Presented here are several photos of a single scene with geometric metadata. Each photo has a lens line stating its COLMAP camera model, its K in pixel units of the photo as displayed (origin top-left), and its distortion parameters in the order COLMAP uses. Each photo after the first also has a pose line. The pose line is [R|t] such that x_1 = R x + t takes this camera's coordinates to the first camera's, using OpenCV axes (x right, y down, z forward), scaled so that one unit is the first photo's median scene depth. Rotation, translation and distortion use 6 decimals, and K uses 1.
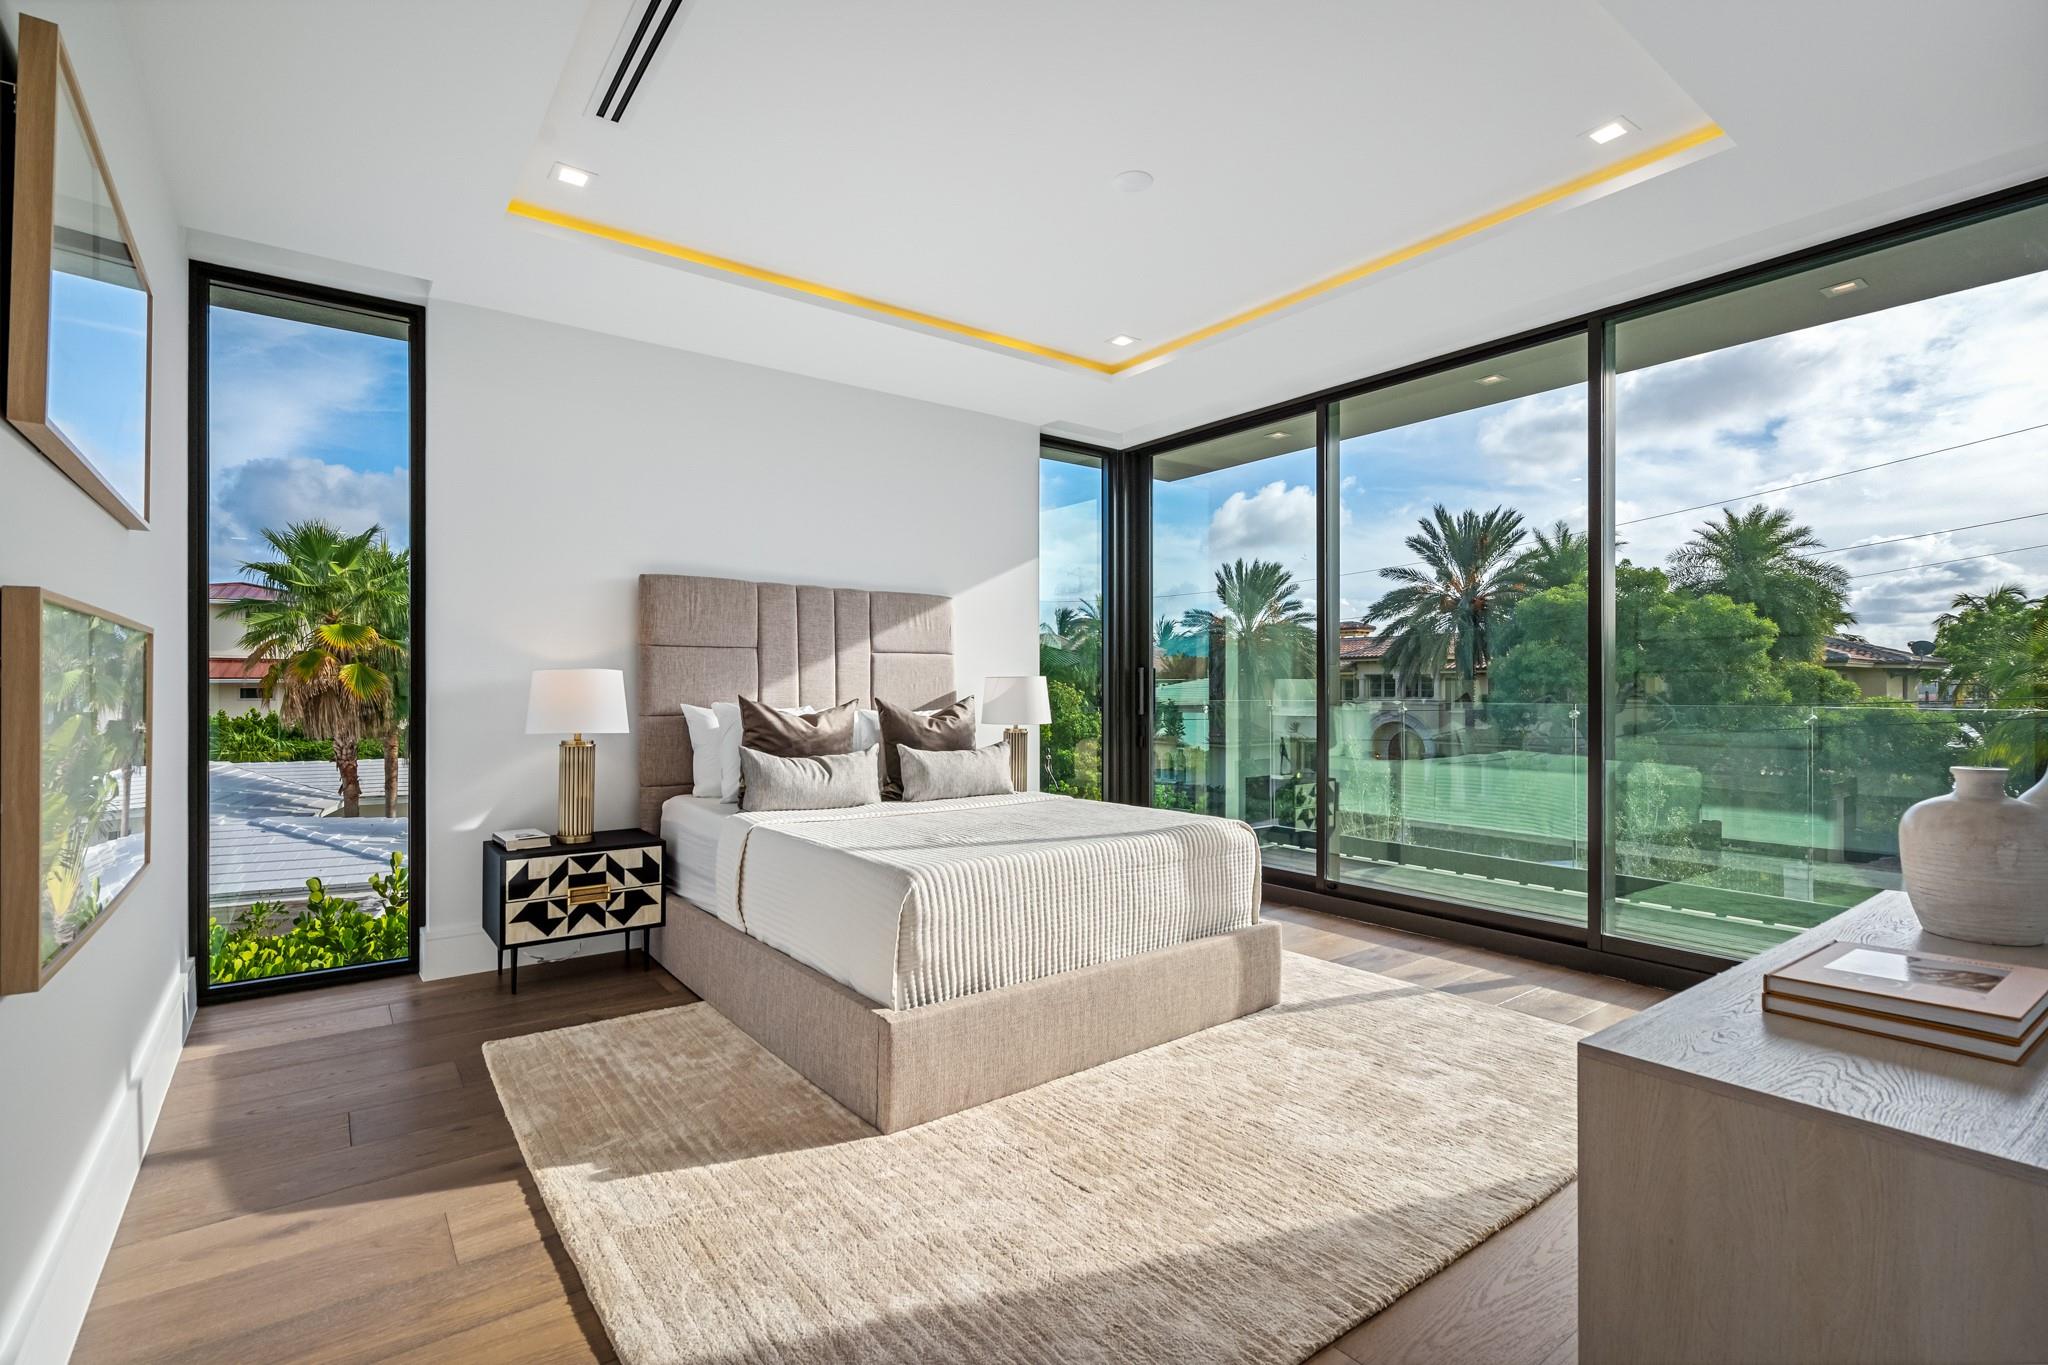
lens RADIAL K [[939.5, 0, 1020.3], [0, 939.5, 686.8], [0, 0, 1]] dist [0.001349, 0.000024]
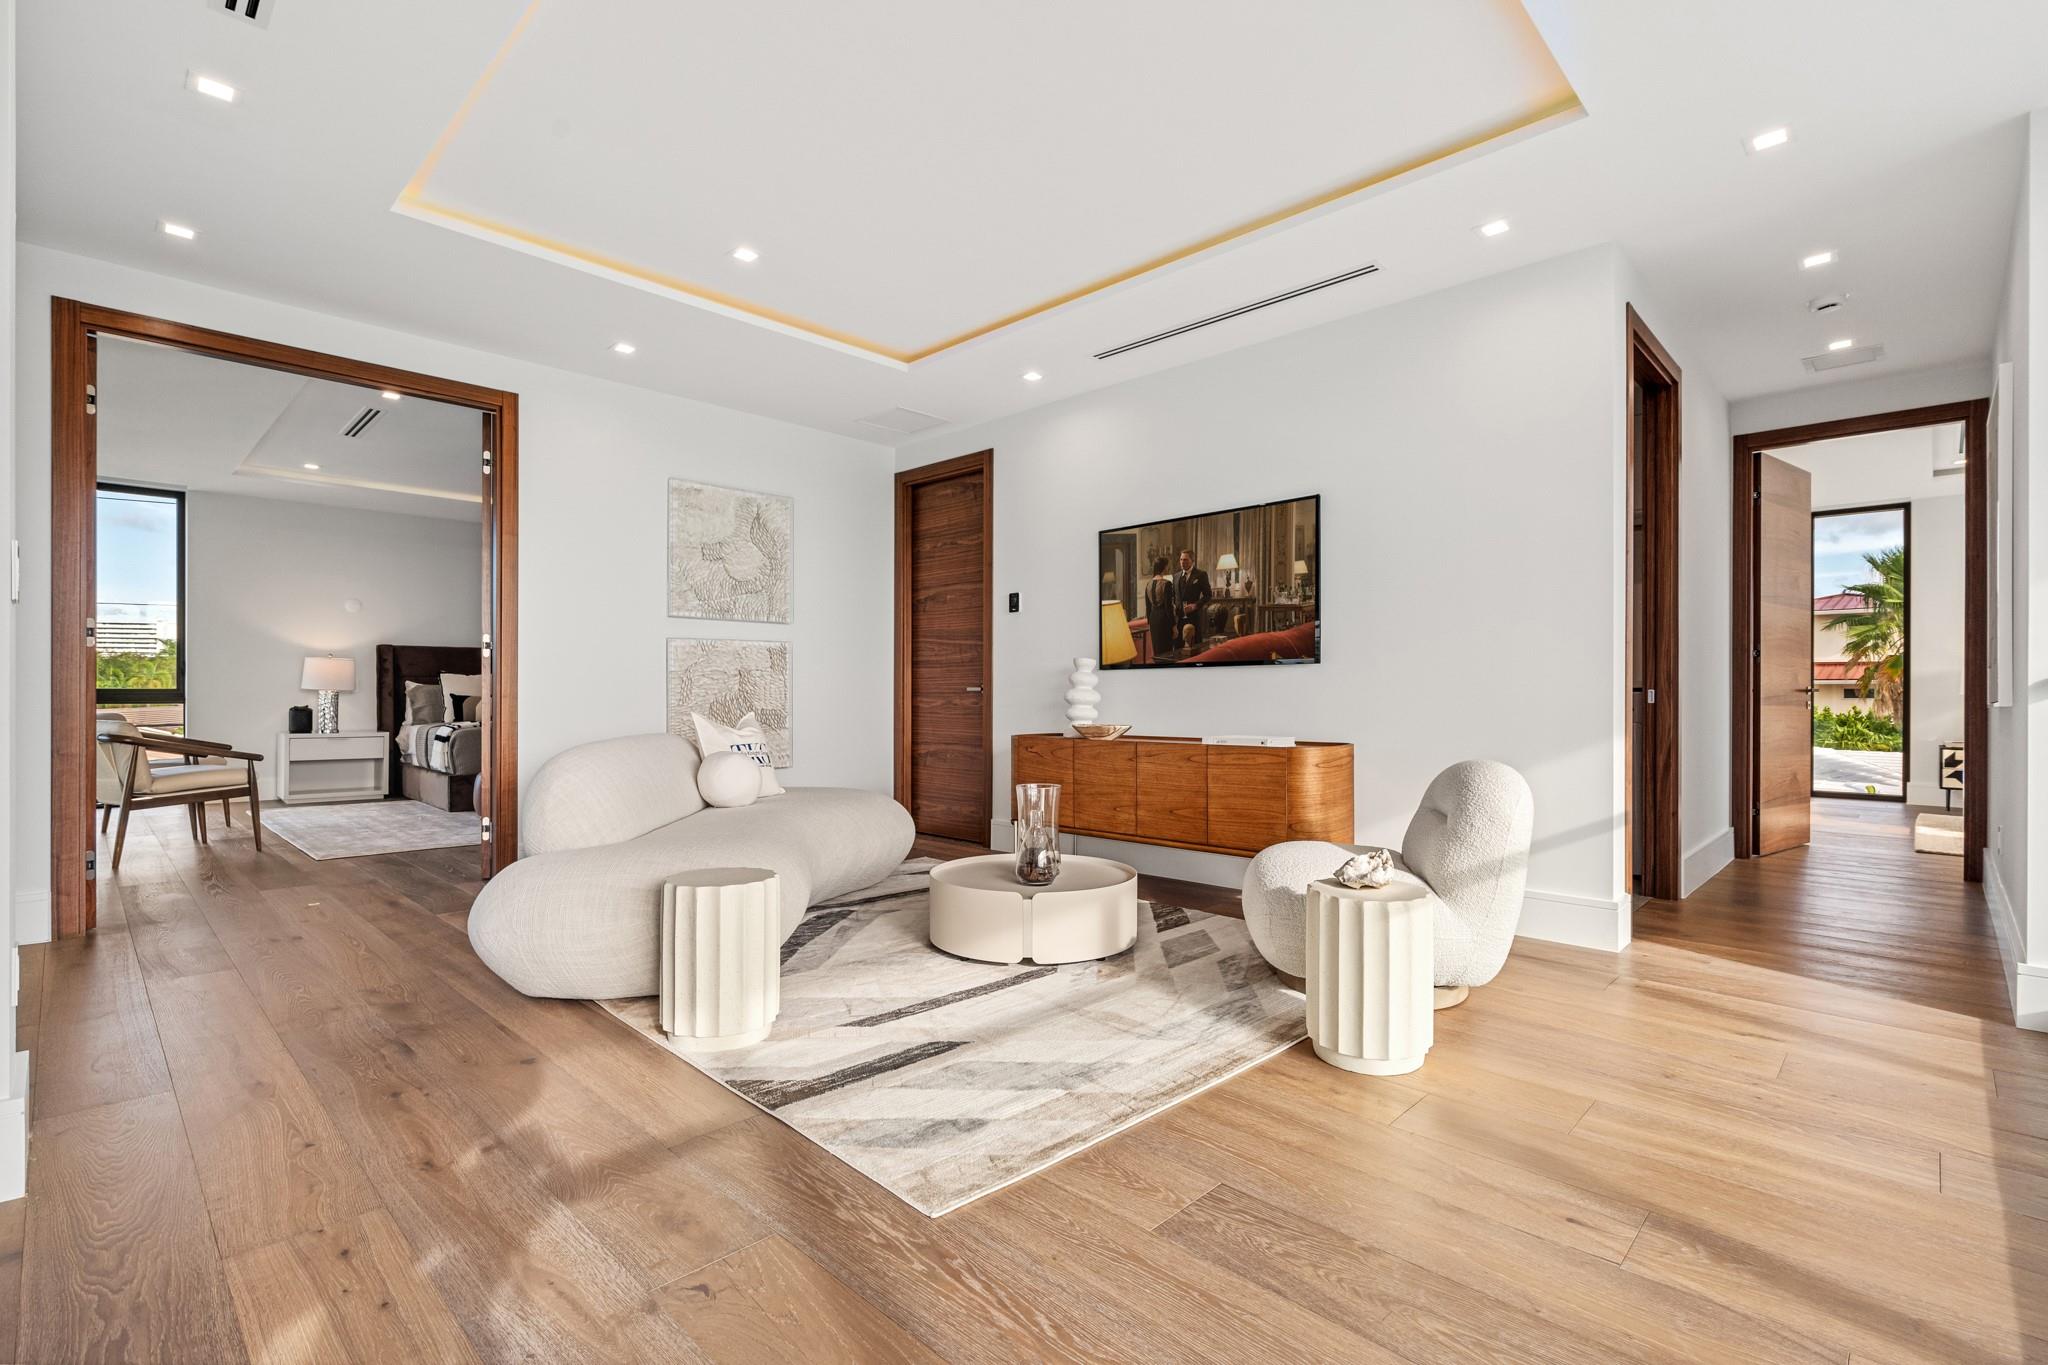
lens RADIAL K [[939.5, 0, 1020.9], [0, 939.5, 690.9], [0, 0, 1]] dist [0.001349, 0.000024]
pose [[0.155955, 0.007492, -0.987736, 0.235620], [-0.007570, 0.999951, 0.006389, 0.007828], [0.987735, 0.006480, 0.156004, -0.271789]]
